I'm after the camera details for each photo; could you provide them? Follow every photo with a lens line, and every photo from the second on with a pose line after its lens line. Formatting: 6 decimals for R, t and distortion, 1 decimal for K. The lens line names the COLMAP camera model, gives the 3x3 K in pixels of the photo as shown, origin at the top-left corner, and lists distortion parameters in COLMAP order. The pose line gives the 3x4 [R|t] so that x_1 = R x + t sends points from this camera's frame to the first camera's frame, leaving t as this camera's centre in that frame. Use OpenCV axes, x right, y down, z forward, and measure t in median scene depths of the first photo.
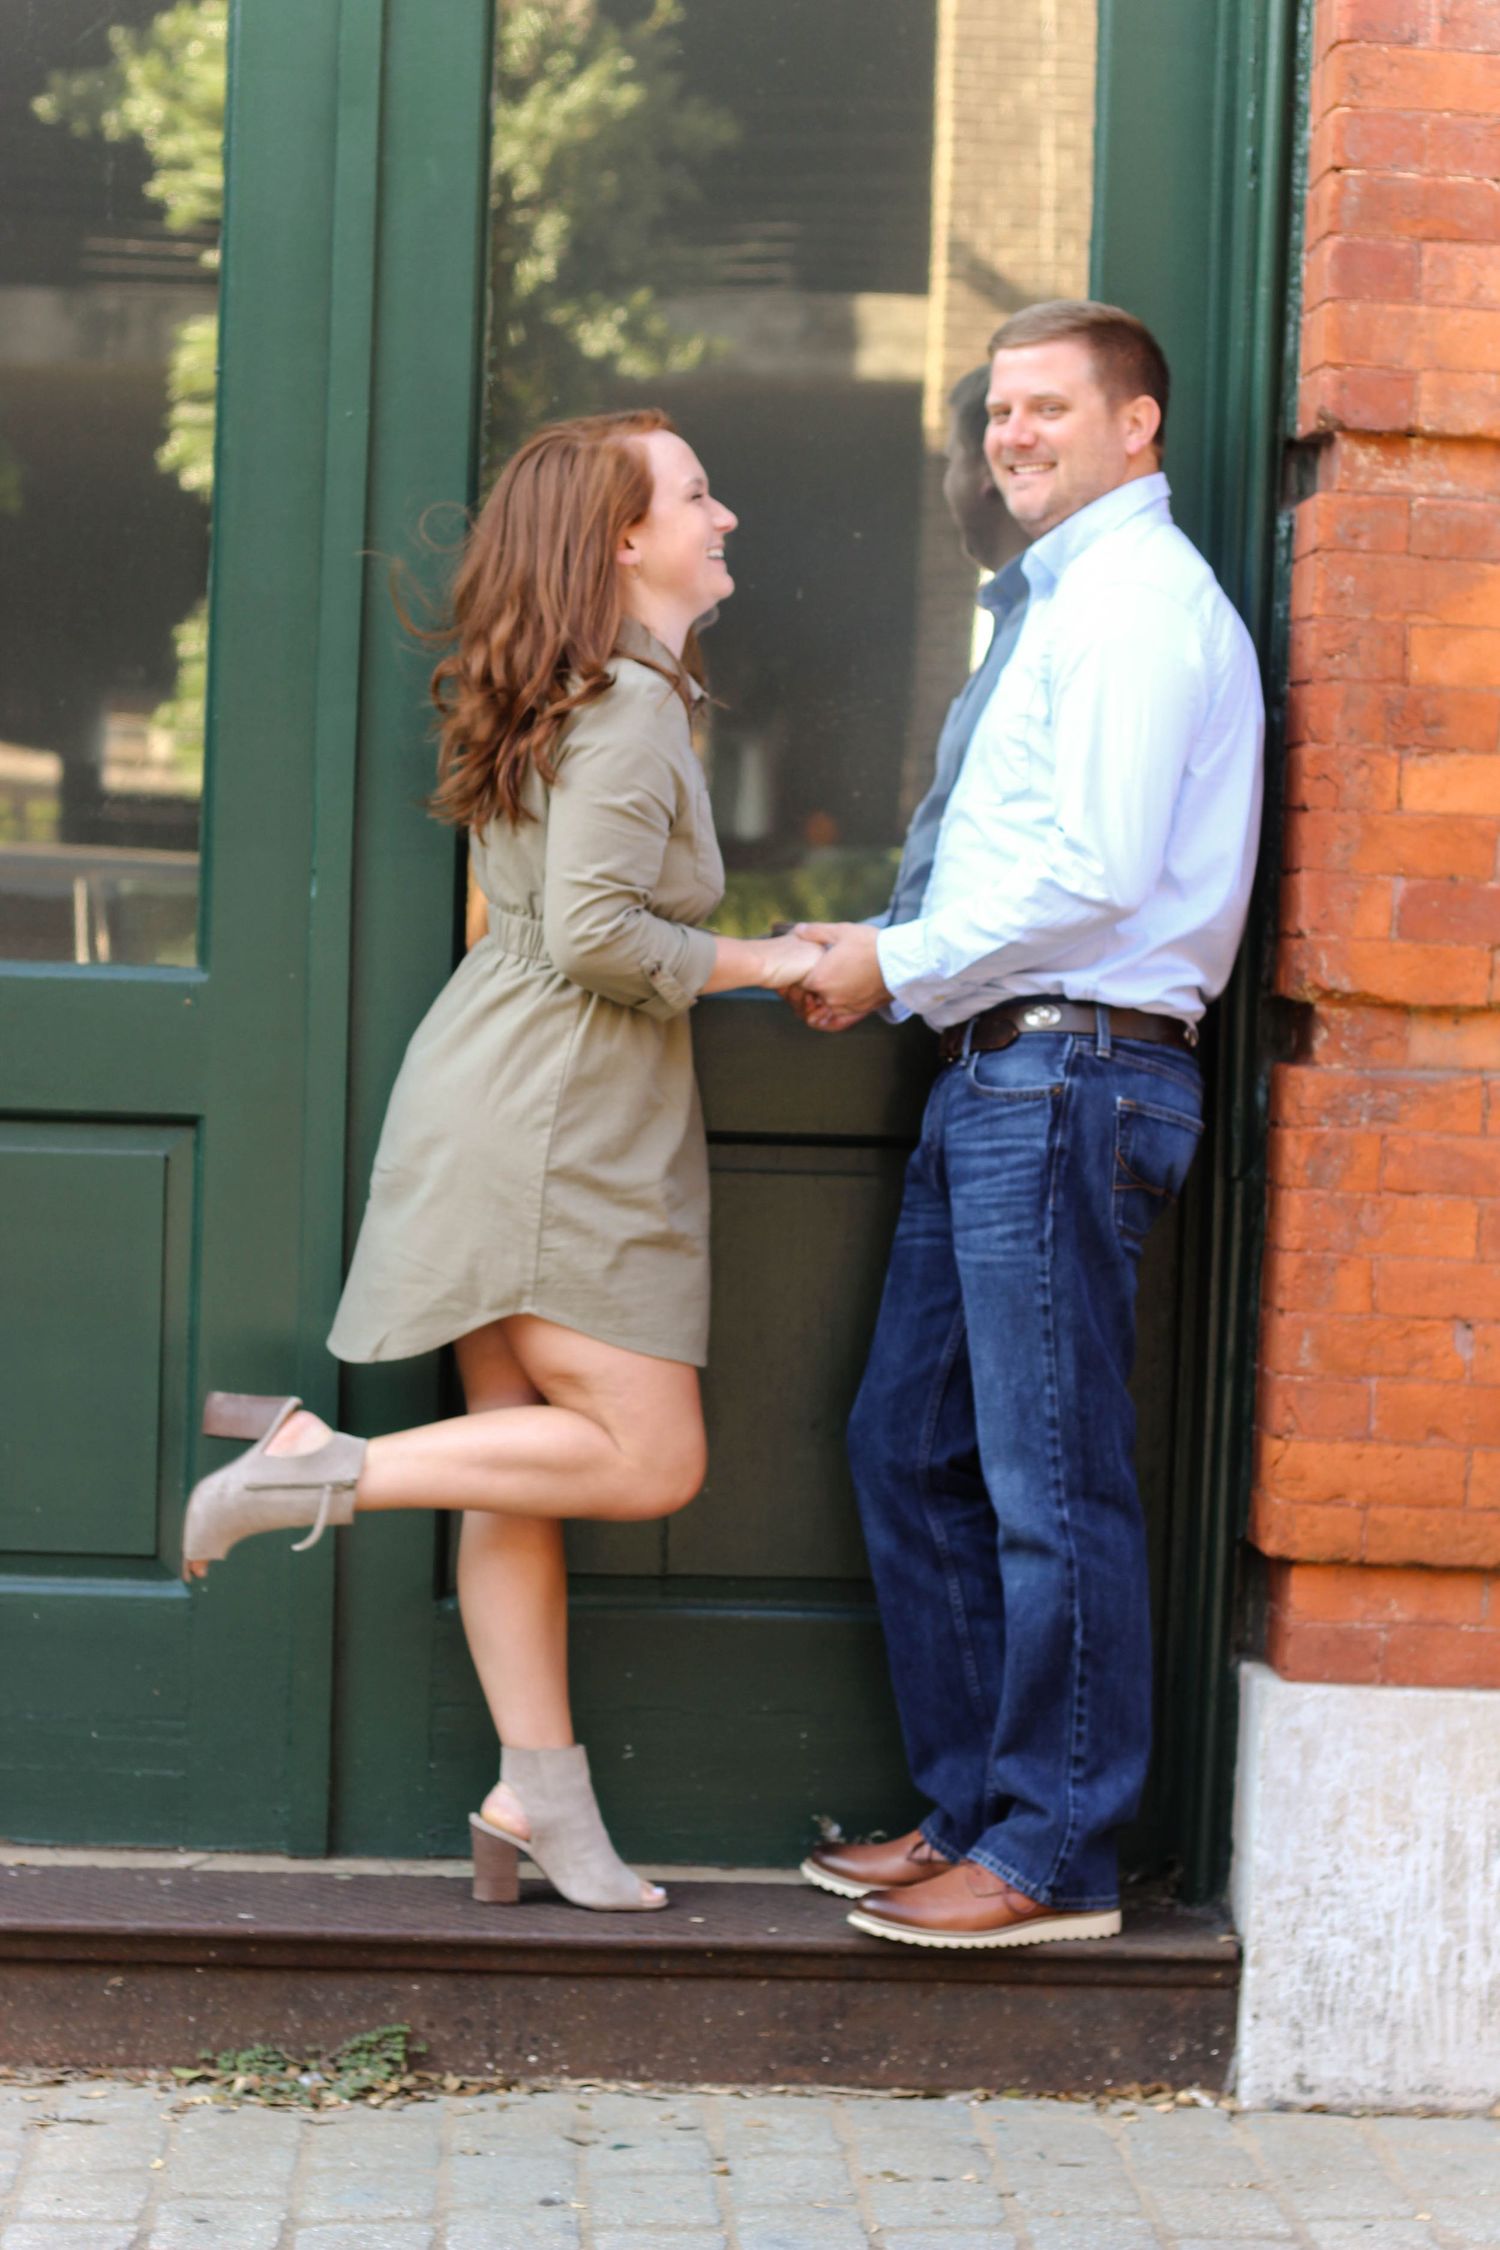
lens RADIAL K [[5317.5, 0, 750.0], [0, 5317.5, 1125.0], [0, 0, 1]] dist [-0.118204, -0.363909]
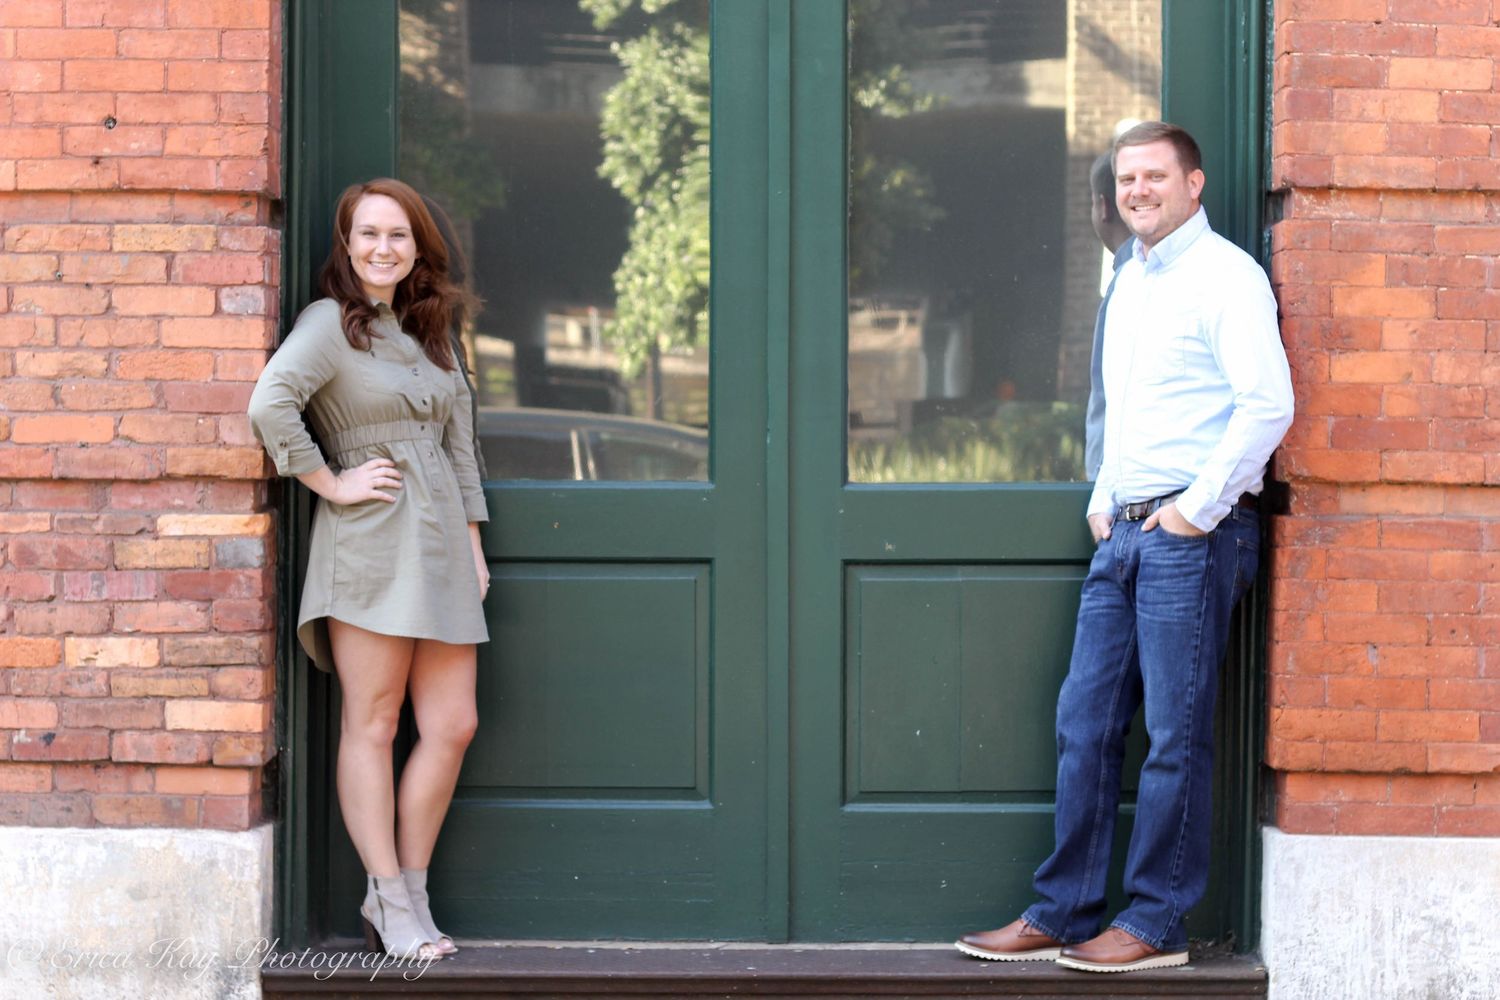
lens RADIAL K [[3377.6, 0, 750.0], [0, 3377.6, 500.0], [0, 0, 1]] dist [-0.066019, -0.089105]
pose [[0.997600, -0.029415, -0.062675, -0.013217], [0.028047, 0.999351, -0.022605, 0.005700], [0.063300, 0.020793, 0.997778, -0.240031]]
